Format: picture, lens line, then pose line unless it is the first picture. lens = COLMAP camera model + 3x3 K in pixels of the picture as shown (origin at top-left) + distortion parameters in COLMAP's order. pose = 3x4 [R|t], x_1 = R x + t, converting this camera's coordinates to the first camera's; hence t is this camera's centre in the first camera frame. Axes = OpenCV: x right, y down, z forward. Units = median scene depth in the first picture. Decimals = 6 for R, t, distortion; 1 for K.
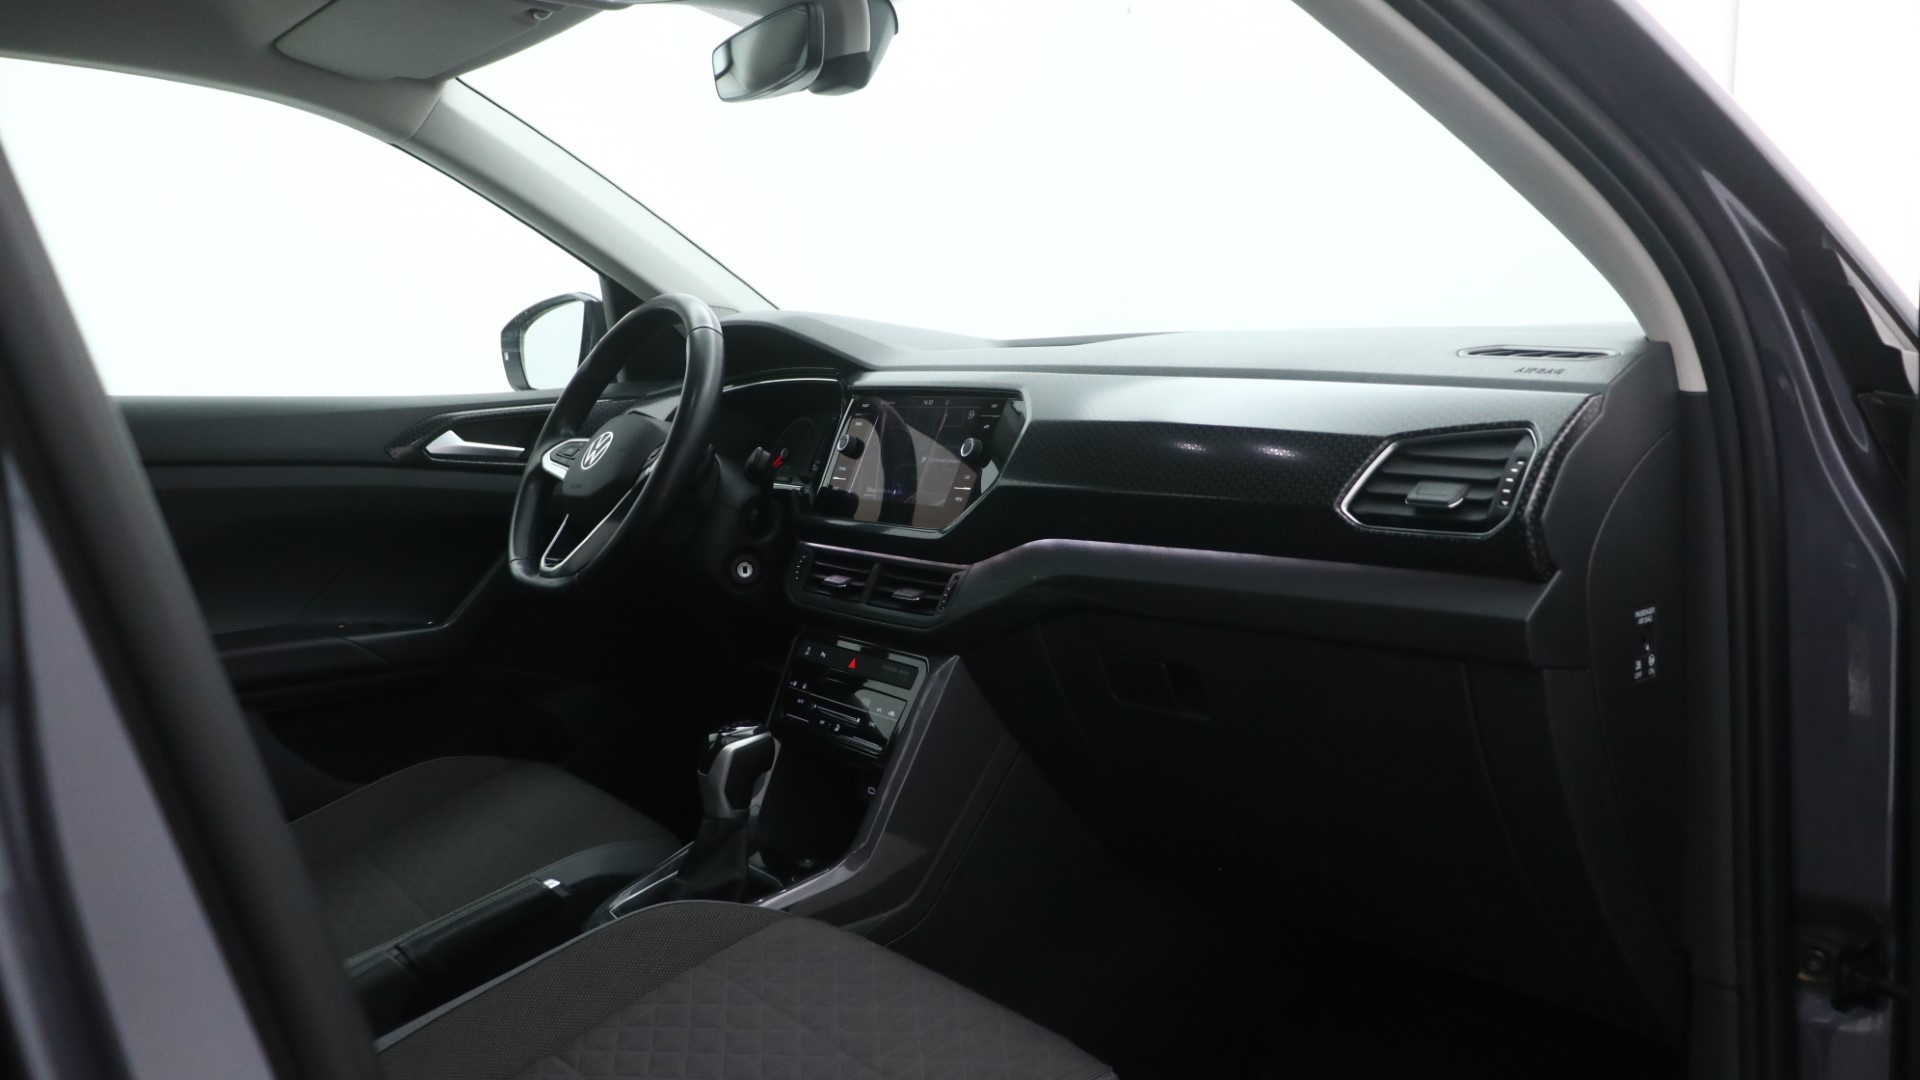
lens RADIAL K [[1570.8, 0, 955.0], [0, 1570.8, 541.4], [0, 0, 1]] dist [0.000859, 0.001190]
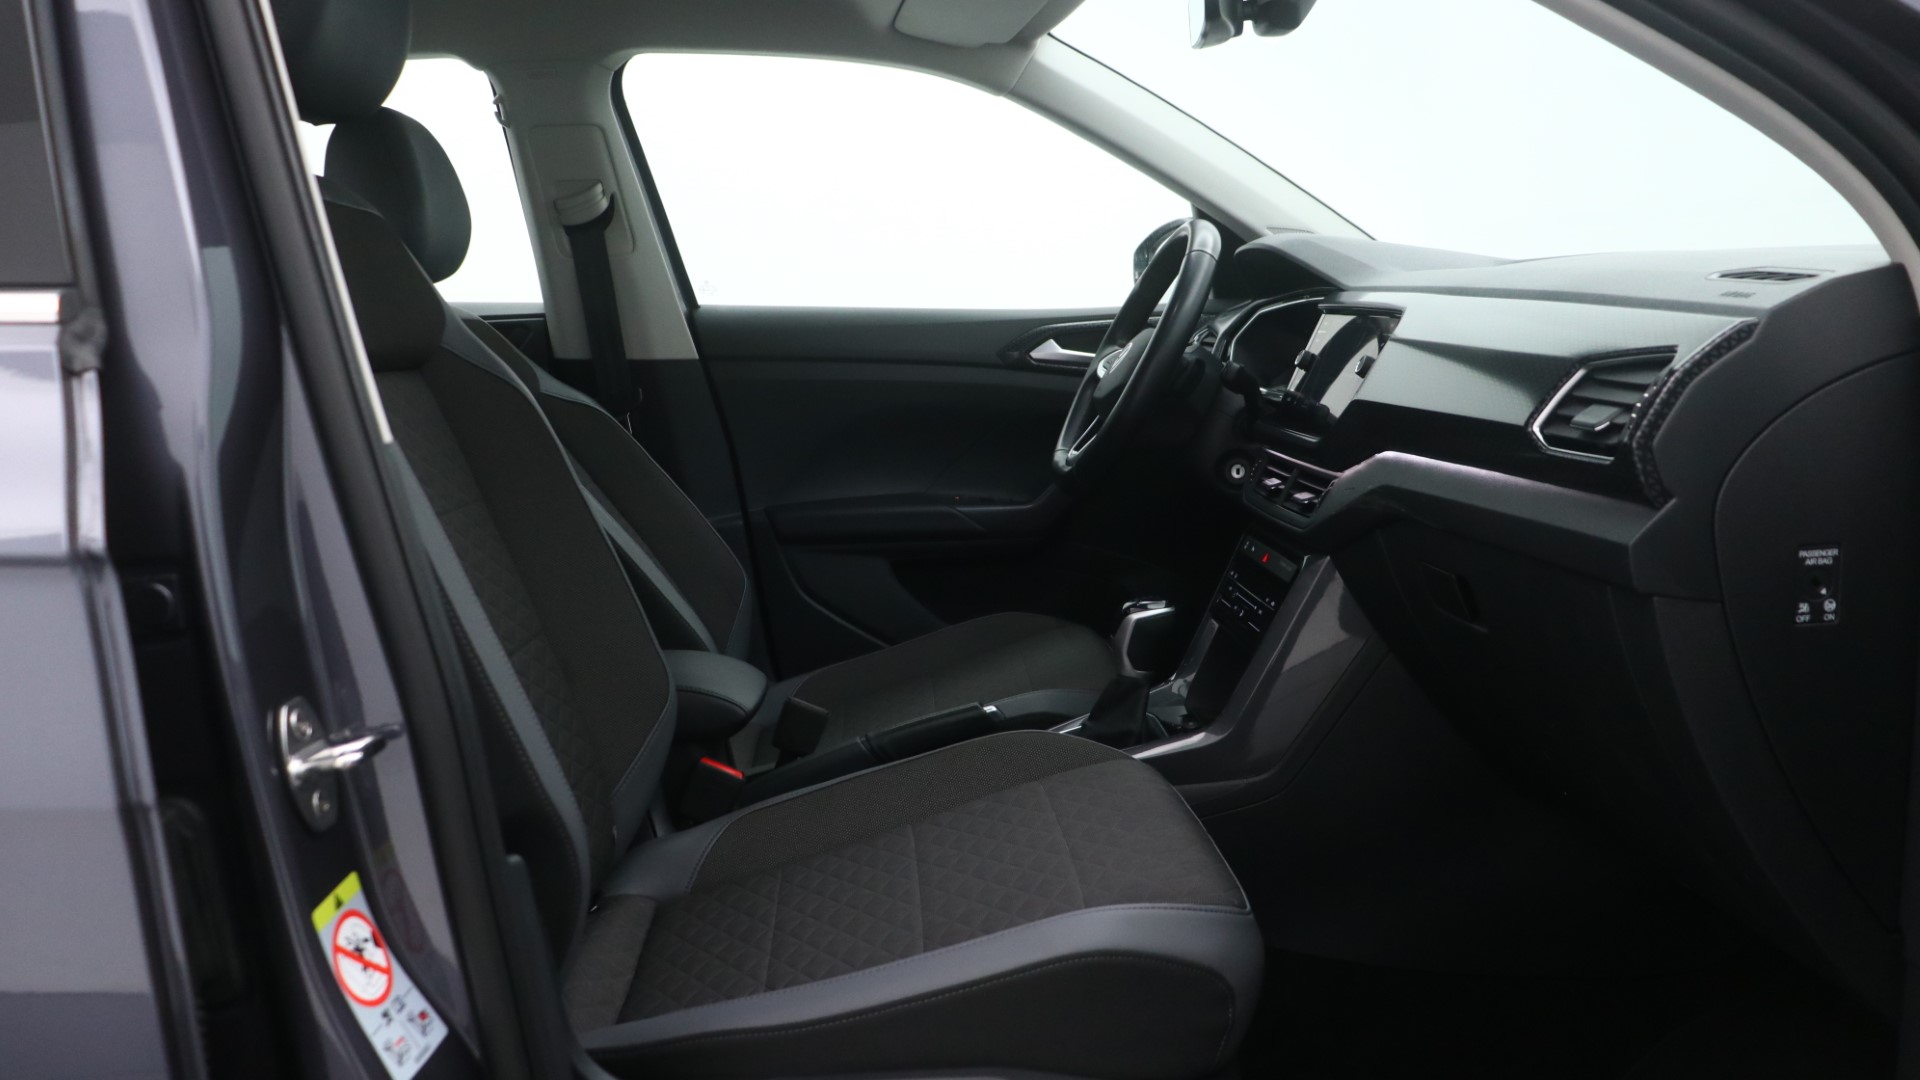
lens RADIAL K [[1570.8, 0, 965.1], [0, 1570.8, 538.4], [0, 0, 1]] dist [0.000859, 0.001190]
pose [[0.848020, 0.089215, -0.522402, 0.368122], [-0.063346, 0.995725, 0.067218, 0.003886], [0.526165, -0.023910, 0.850046, -0.053709]]
